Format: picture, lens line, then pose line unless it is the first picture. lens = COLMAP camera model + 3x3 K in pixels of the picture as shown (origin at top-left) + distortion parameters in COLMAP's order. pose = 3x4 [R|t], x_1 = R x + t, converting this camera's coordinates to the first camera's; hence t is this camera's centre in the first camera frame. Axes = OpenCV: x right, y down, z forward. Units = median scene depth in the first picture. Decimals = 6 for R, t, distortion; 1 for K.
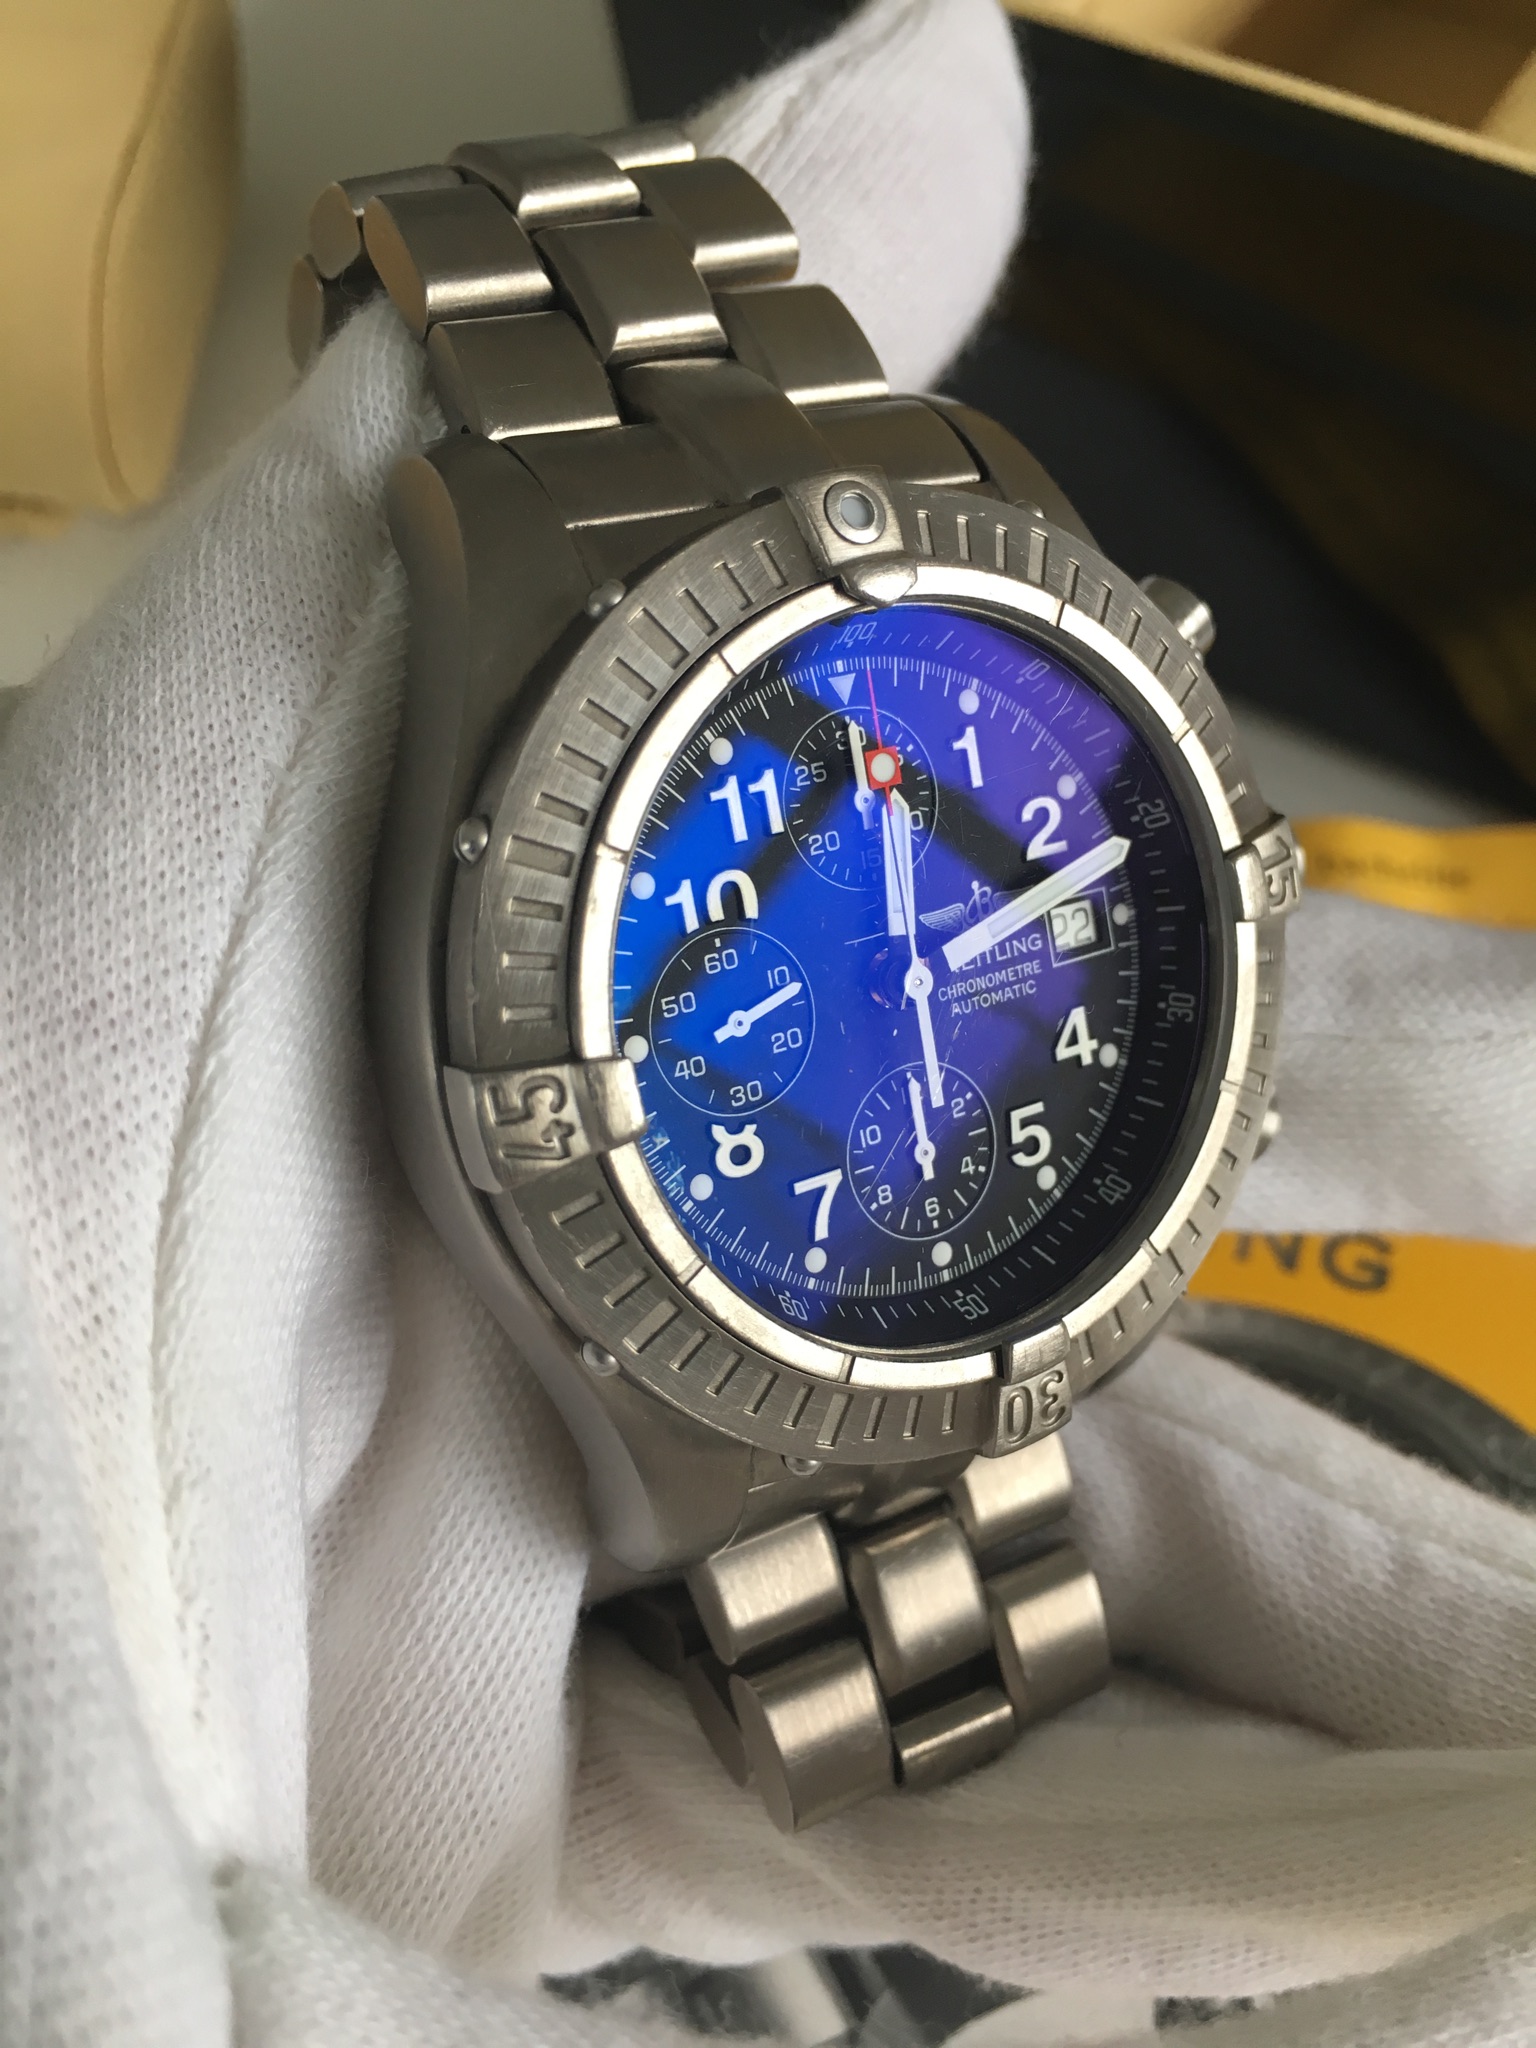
lens RADIAL K [[1910.6, 0, 768.0], [0, 1910.6, 1024.0], [0, 0, 1]] dist [0.062086, -0.164739]
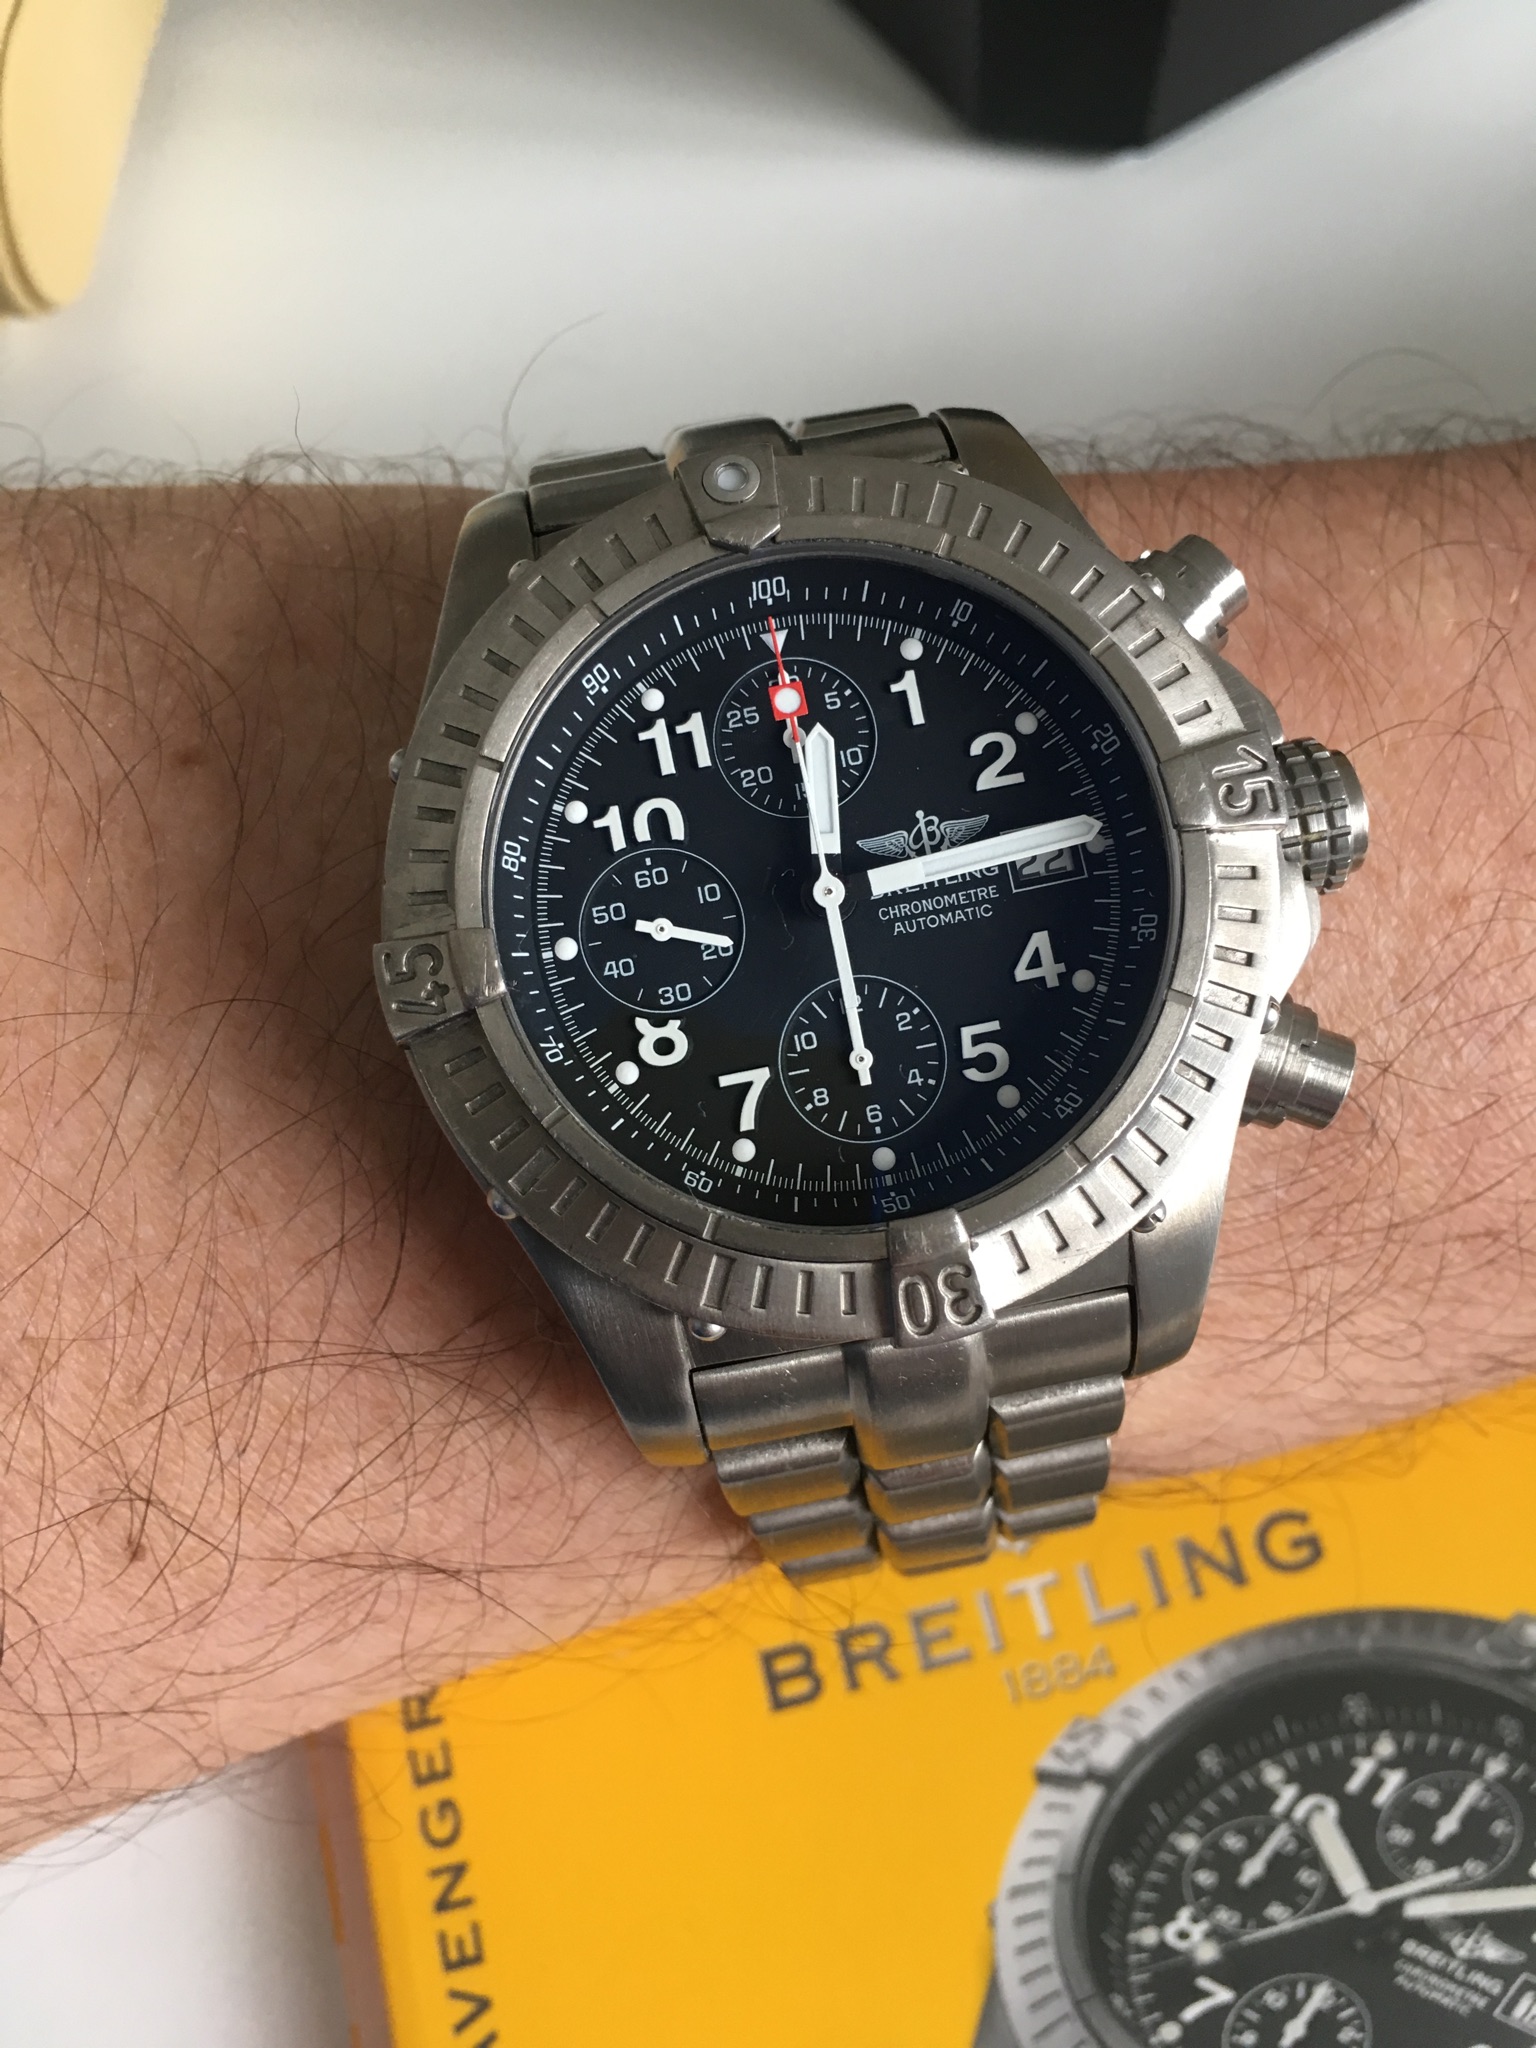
lens RADIAL K [[1910.6, 0, 768.0], [0, 1910.6, 1024.0], [0, 0, 1]] dist [0.062086, -0.164739]
pose [[0.868638, -0.040601, -0.493781, 0.575654], [-0.043318, 0.986596, -0.157326, 0.222253], [0.493550, 0.158049, 0.855236, 0.060846]]
